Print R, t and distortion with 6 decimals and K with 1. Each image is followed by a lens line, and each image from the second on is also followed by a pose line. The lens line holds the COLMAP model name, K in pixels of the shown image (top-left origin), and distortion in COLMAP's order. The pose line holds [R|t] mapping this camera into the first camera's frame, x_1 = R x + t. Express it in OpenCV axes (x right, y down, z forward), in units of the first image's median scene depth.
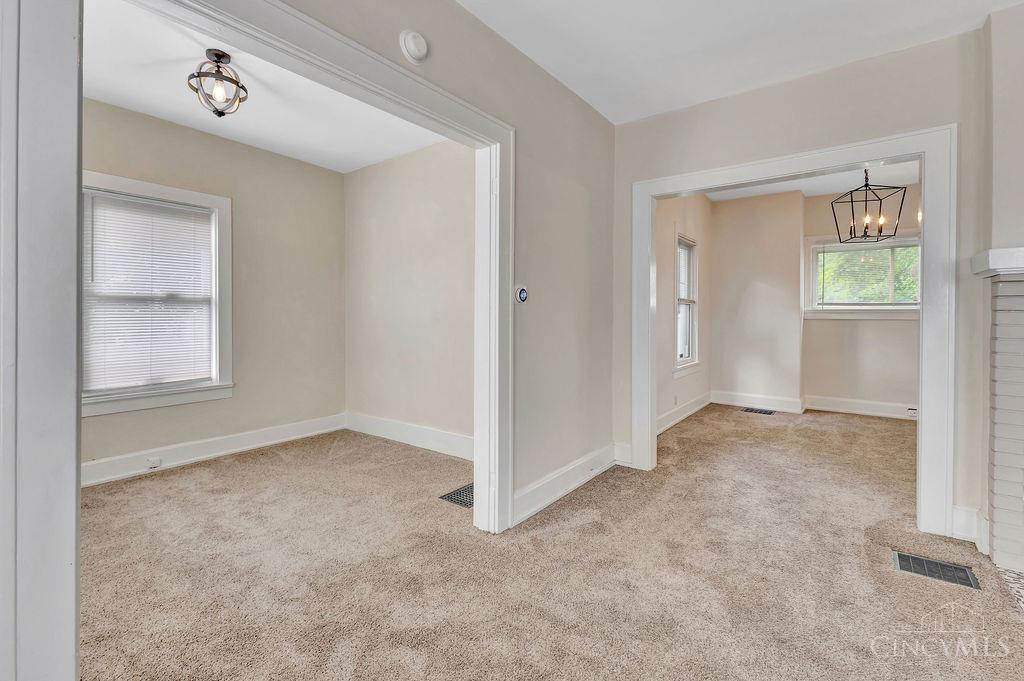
lens RADIAL K [[453.5, 0, 509.7], [0, 453.5, 313.7], [0, 0, 1]] dist [0.014441, -0.003386]
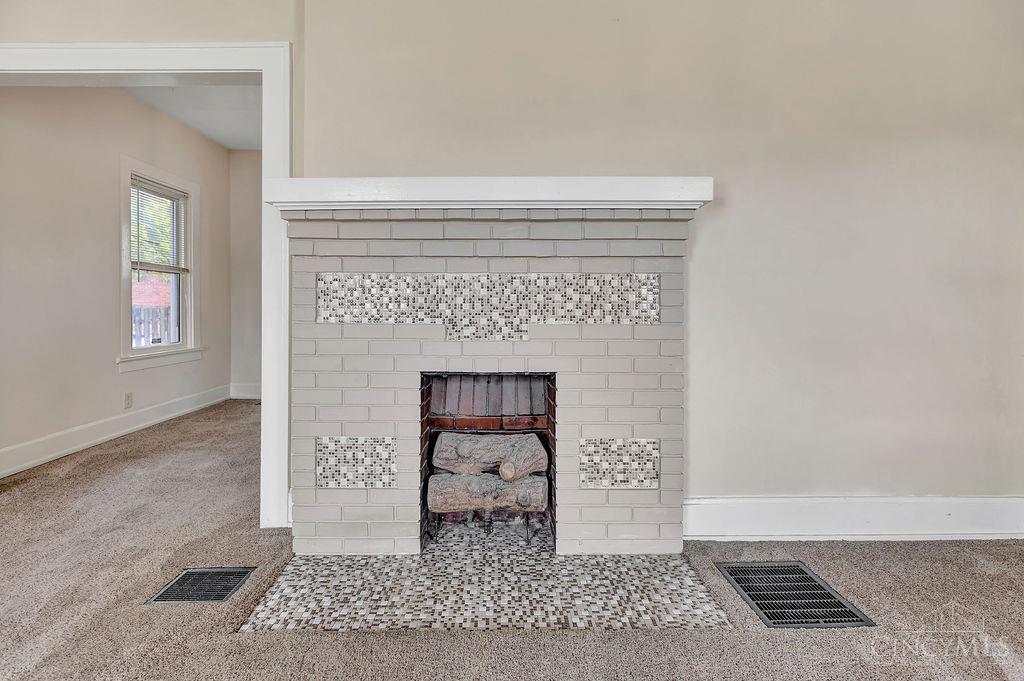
lens RADIAL K [[490.3, 0, 498.5], [0, 490.3, 312.3], [0, 0, 1]] dist [-0.002025, 0.001266]
pose [[0.790866, -0.010673, 0.611896, 0.505160], [0.001015, 0.999869, 0.016129, 0.050829], [-0.611988, -0.012135, 0.790774, 0.027900]]
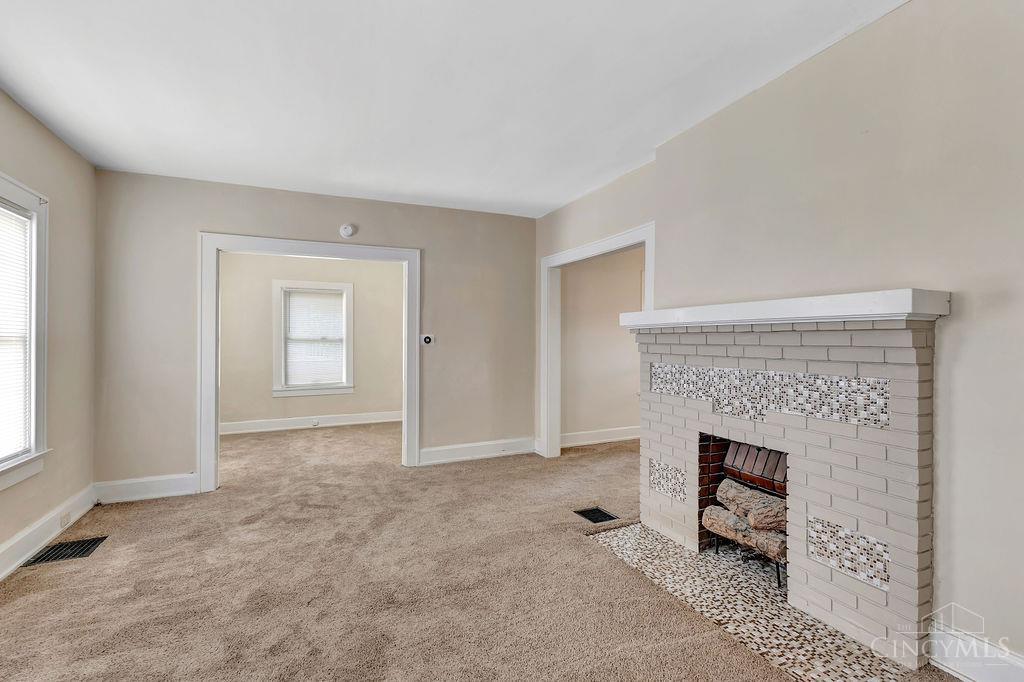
lens RADIAL K [[449.6, 0, 505.3], [0, 449.6, 341.7], [0, 0, 1]] dist [0.013198, -0.002152]
pose [[0.881284, -0.000901, -0.472587, 0.858747], [0.005338, 0.999953, 0.008048, -0.036448], [0.472557, -0.009615, 0.881247, -0.320458]]
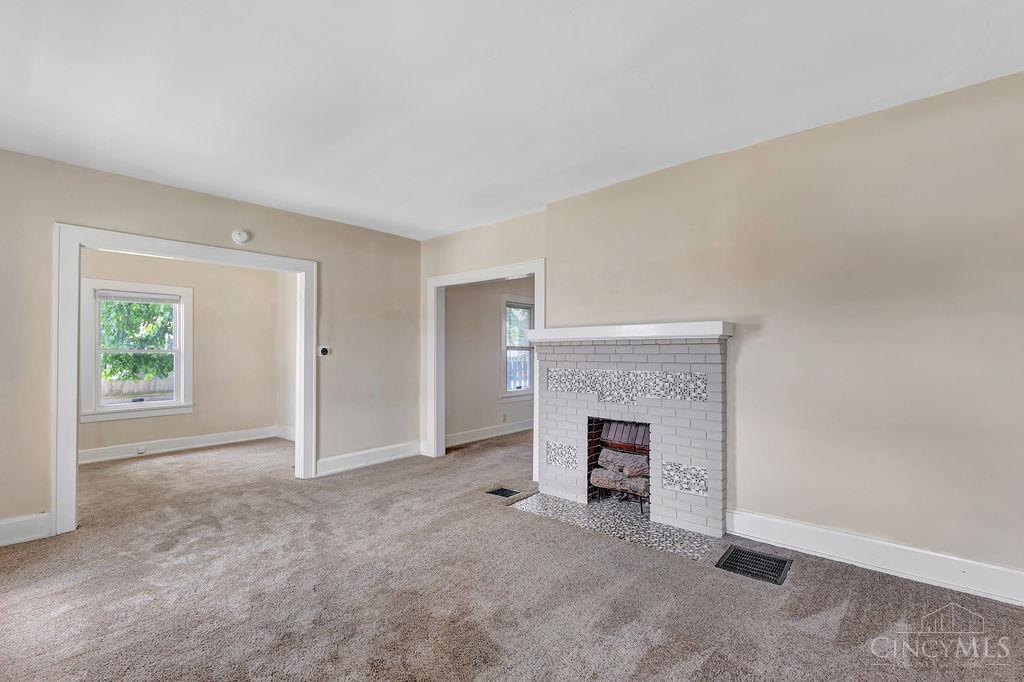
lens RADIAL K [[449.6, 0, 508.8], [0, 449.6, 350.4], [0, 0, 1]] dist [0.013198, -0.002152]
pose [[0.998293, -0.005197, -0.058171, 0.656140], [0.005256, 0.999986, 0.000858, -0.033766], [0.058166, -0.001162, 0.998306, -0.573167]]
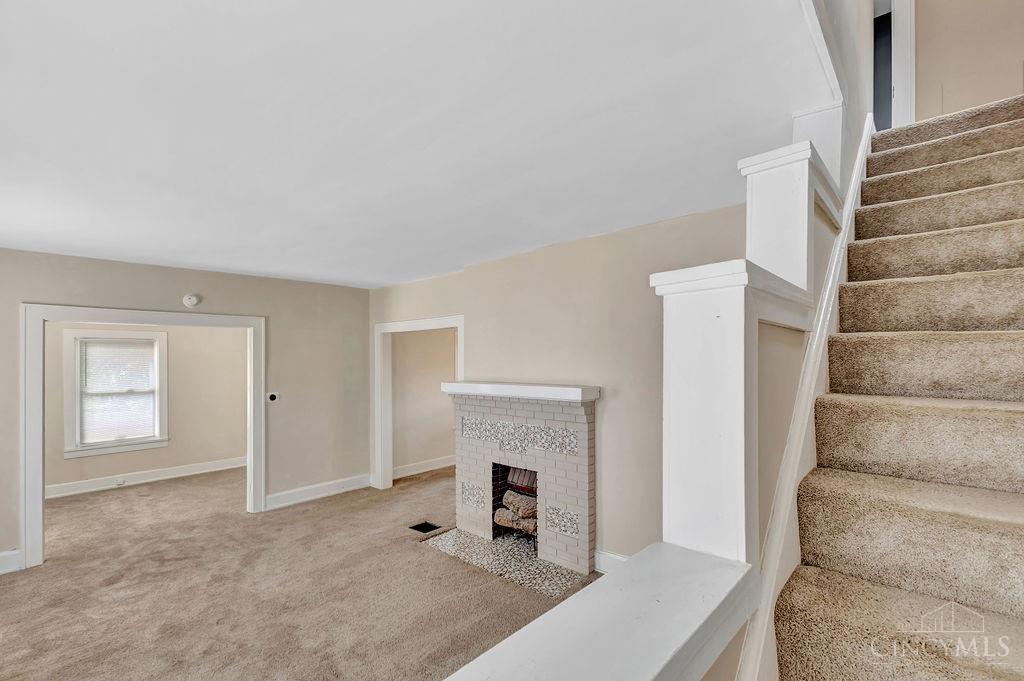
lens RADIAL K [[453.5, 0, 505.2], [0, 453.5, 360.5], [0, 0, 1]] dist [0.014441, -0.003386]
pose [[0.996087, -0.011686, -0.087602, 0.932077], [0.012144, 0.999915, 0.004694, -0.154062], [0.087540, -0.005740, 0.996145, -0.697591]]
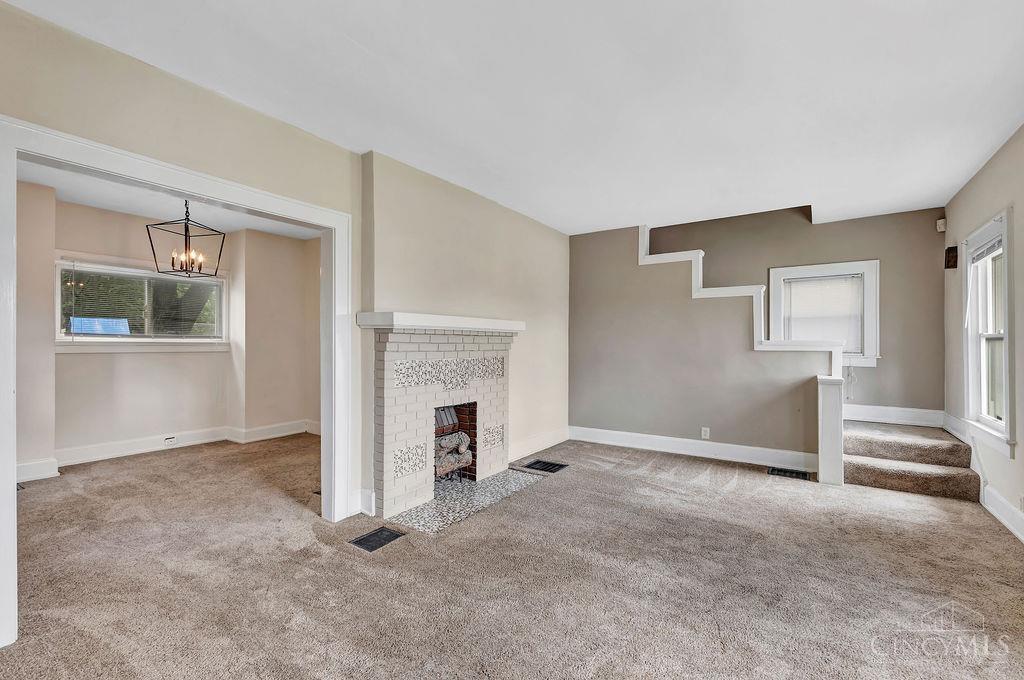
lens RADIAL K [[449.6, 0, 510.9], [0, 449.6, 344.8], [0, 0, 1]] dist [0.013198, -0.002152]
pose [[-0.063867, -0.008465, 0.997923, -0.287698], [-0.010525, 0.999914, 0.007809, -0.029277], [-0.997903, -0.010004, -0.063951, 0.427477]]
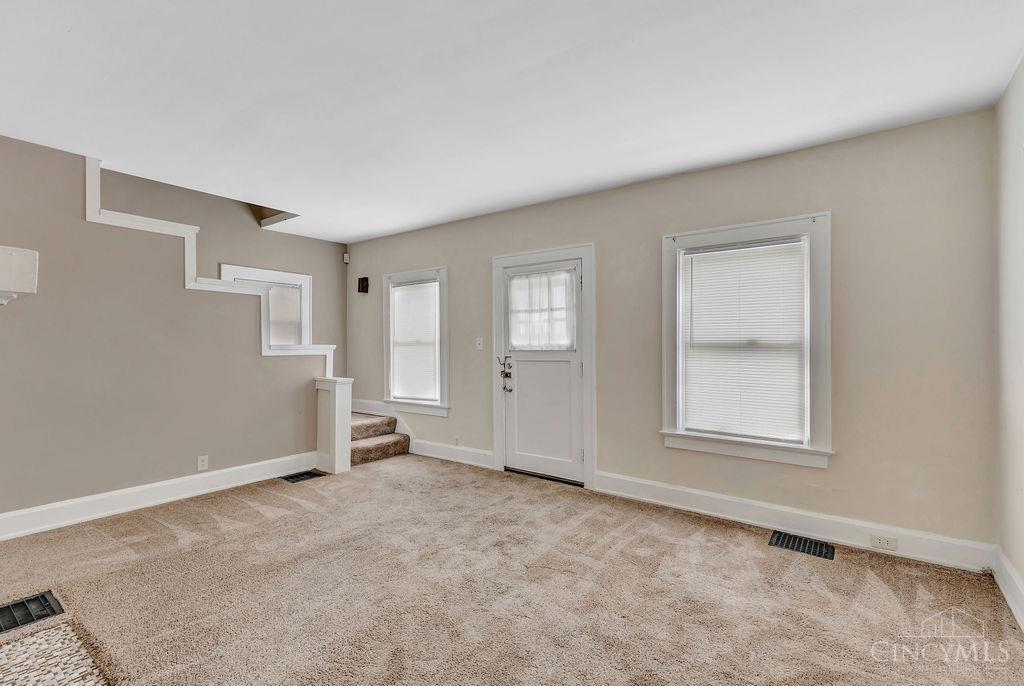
lens RADIAL K [[453.5, 0, 527.7], [0, 453.5, 347.6], [0, 0, 1]] dist [0.014441, -0.003386]
pose [[-0.999195, -0.005780, -0.039710, 0.344599], [-0.005536, 0.999965, -0.006241, -0.028377], [0.039745, -0.006016, -0.999192, 0.889059]]
